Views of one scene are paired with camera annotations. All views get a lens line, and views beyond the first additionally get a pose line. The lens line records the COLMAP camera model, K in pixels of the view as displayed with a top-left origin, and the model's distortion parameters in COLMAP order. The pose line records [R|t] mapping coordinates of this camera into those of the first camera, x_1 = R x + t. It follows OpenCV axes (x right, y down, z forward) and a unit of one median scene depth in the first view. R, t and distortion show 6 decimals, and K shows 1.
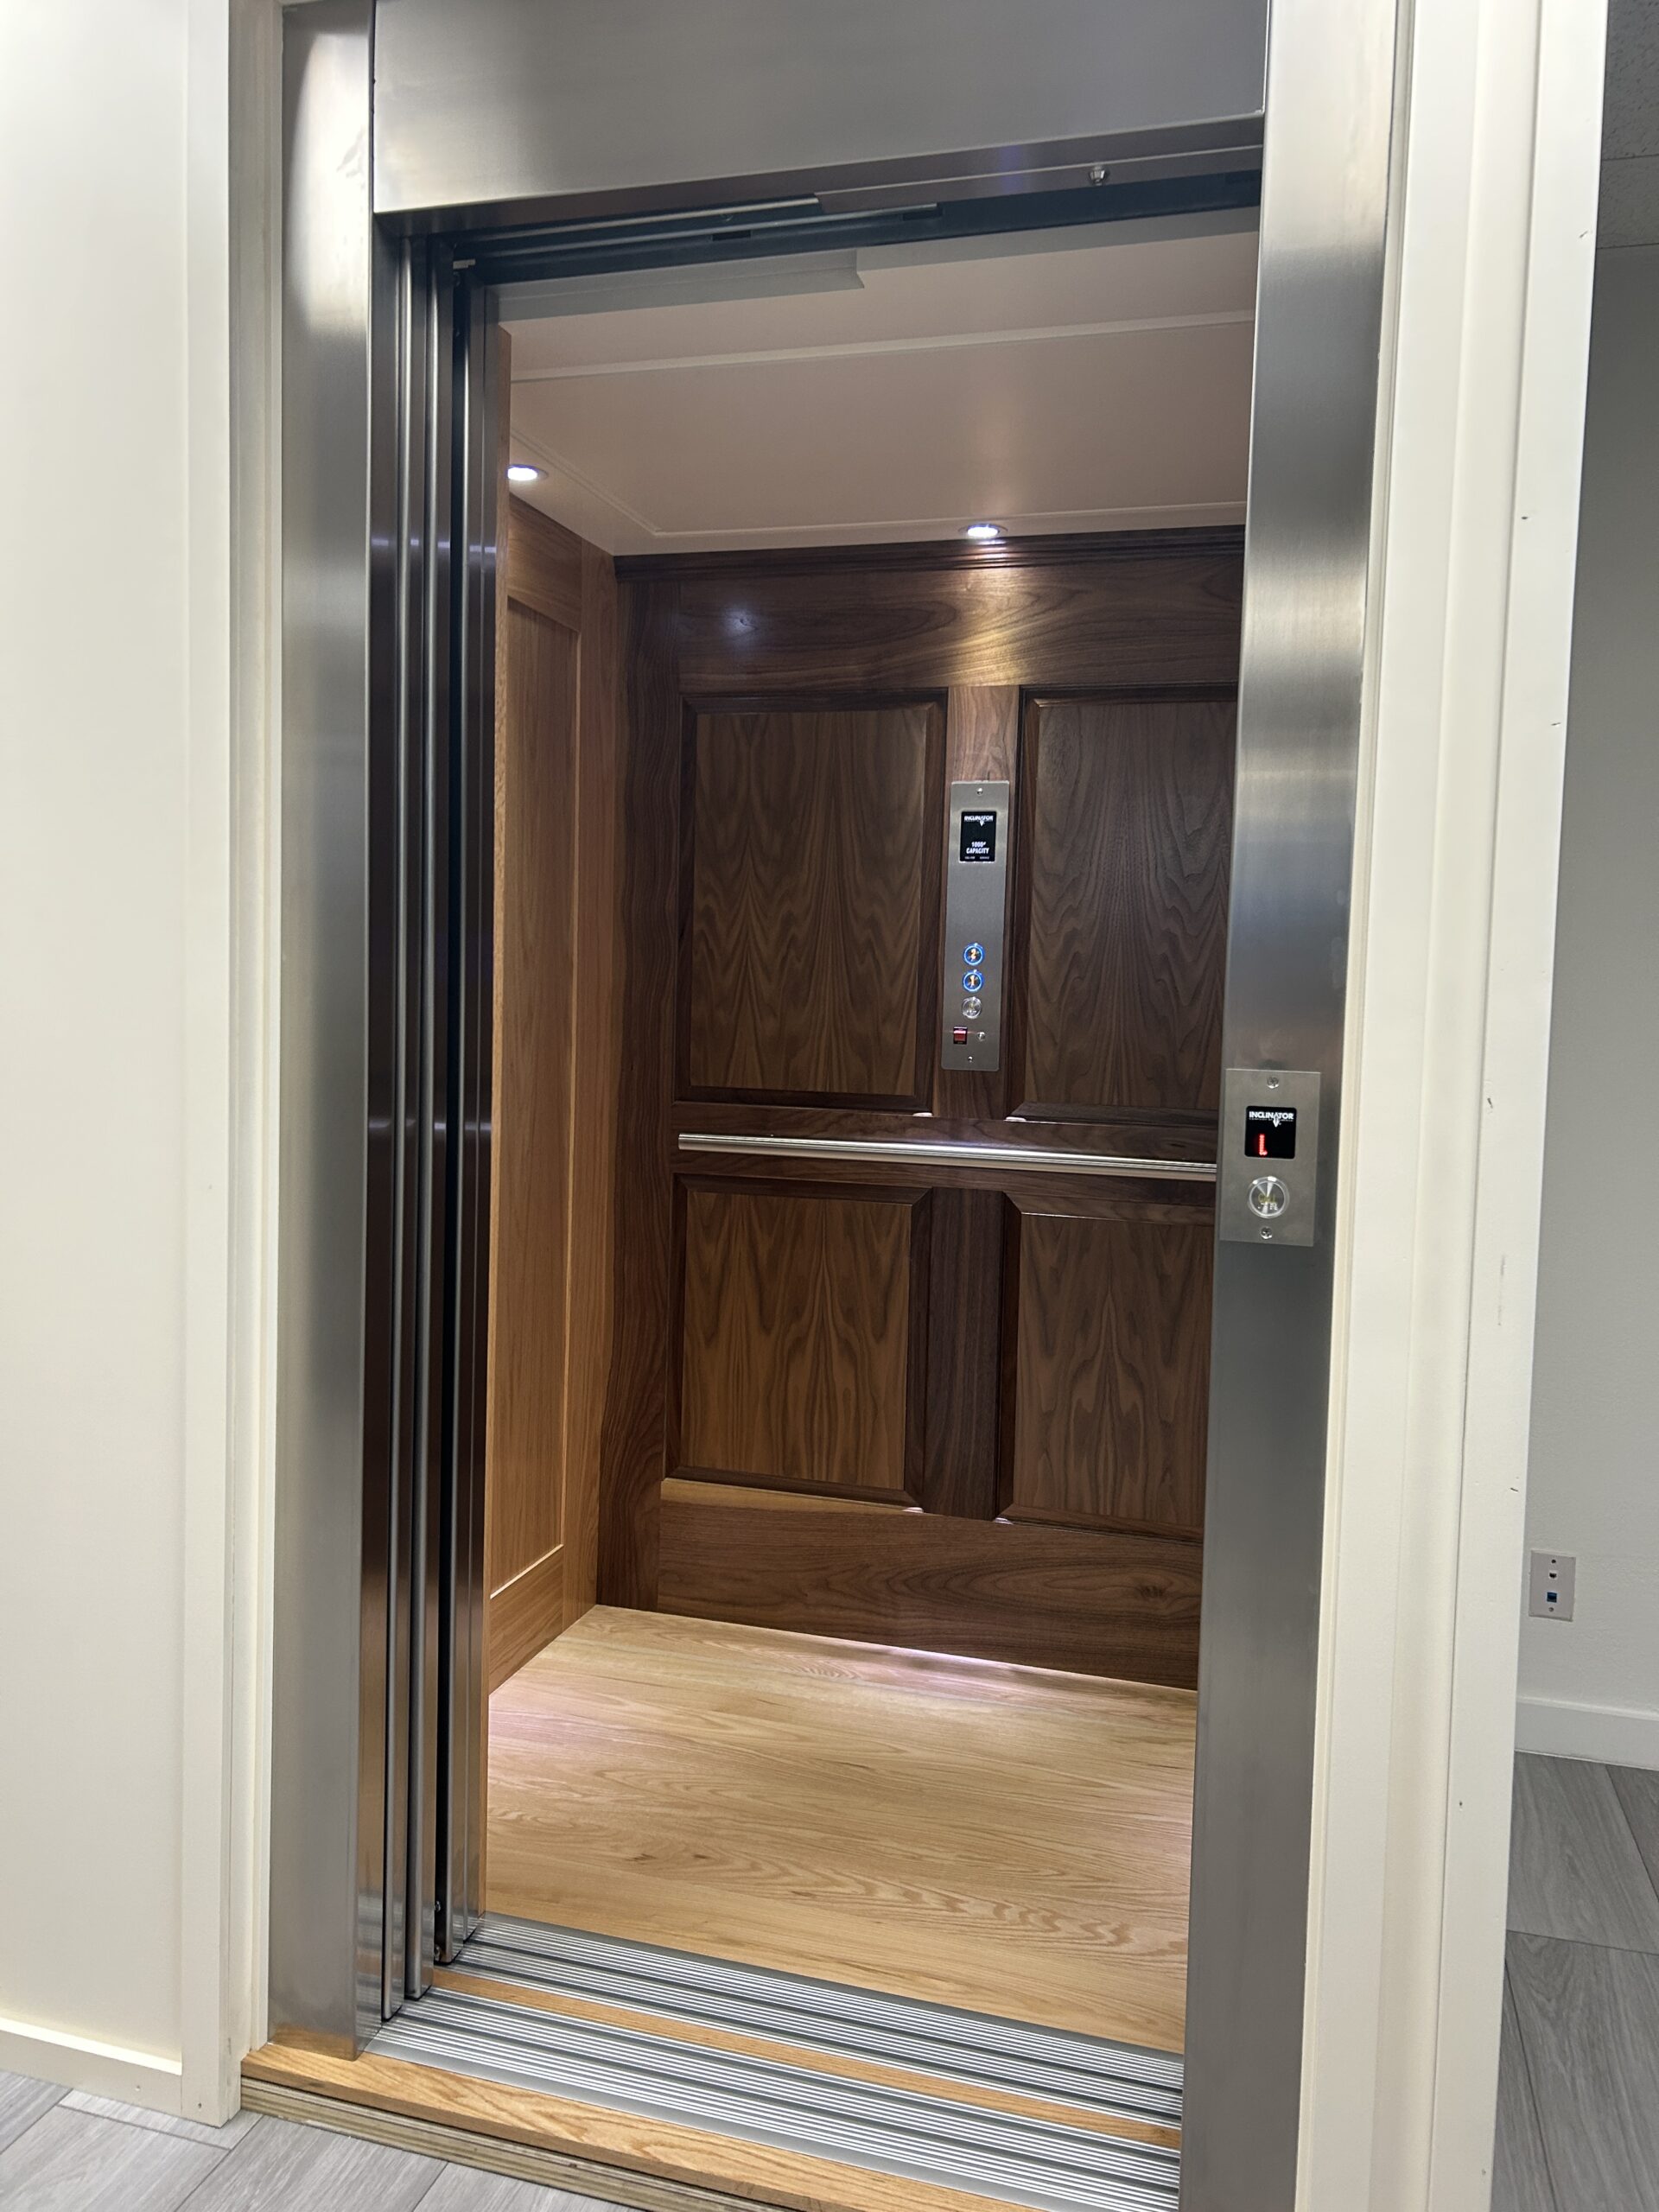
lens RADIAL K [[1664.5, 0, 827.6], [0, 1664.5, 1104.9], [0, 0, 1]] dist [0.000143, -0.000530]
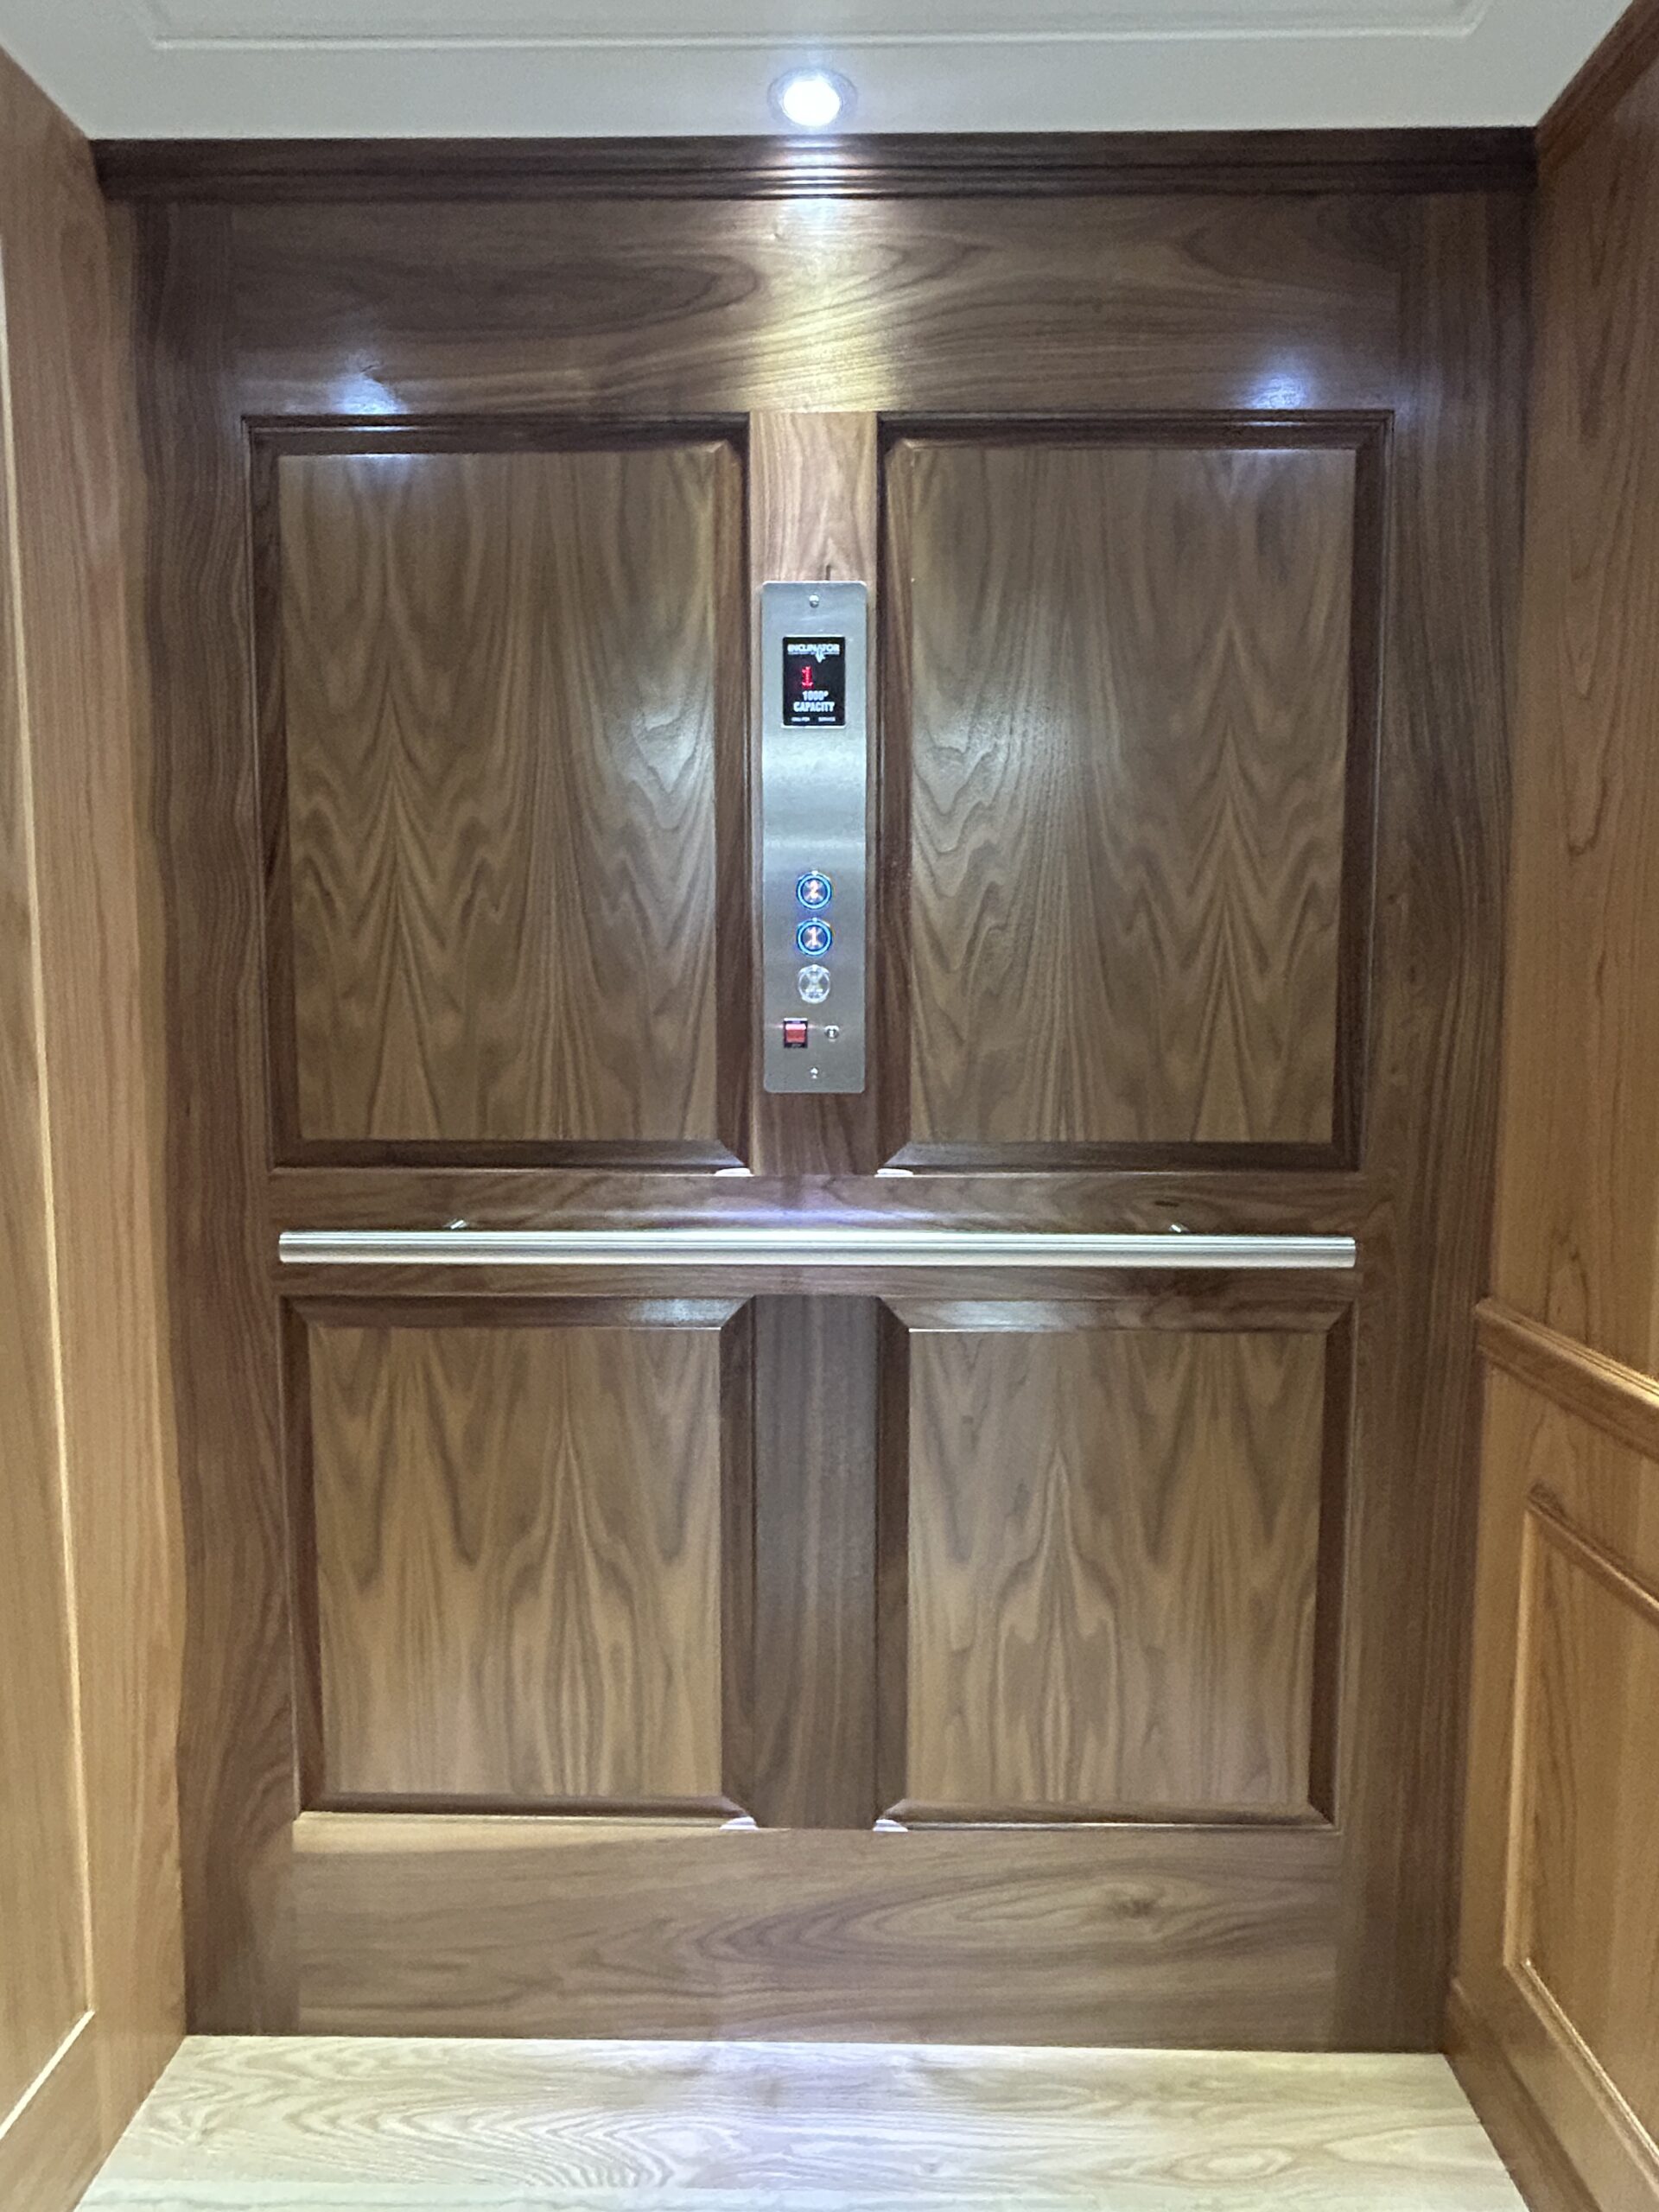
lens RADIAL K [[1216.7, 0, 842.5], [0, 1216.7, 1101.4], [0, 0, 1]] dist [-0.002404, -0.003555]
pose [[0.963562, -0.048088, 0.263127, -0.015666], [0.044444, 0.998816, 0.019787, -0.025174], [-0.263767, -0.007371, 0.964558, 0.579802]]
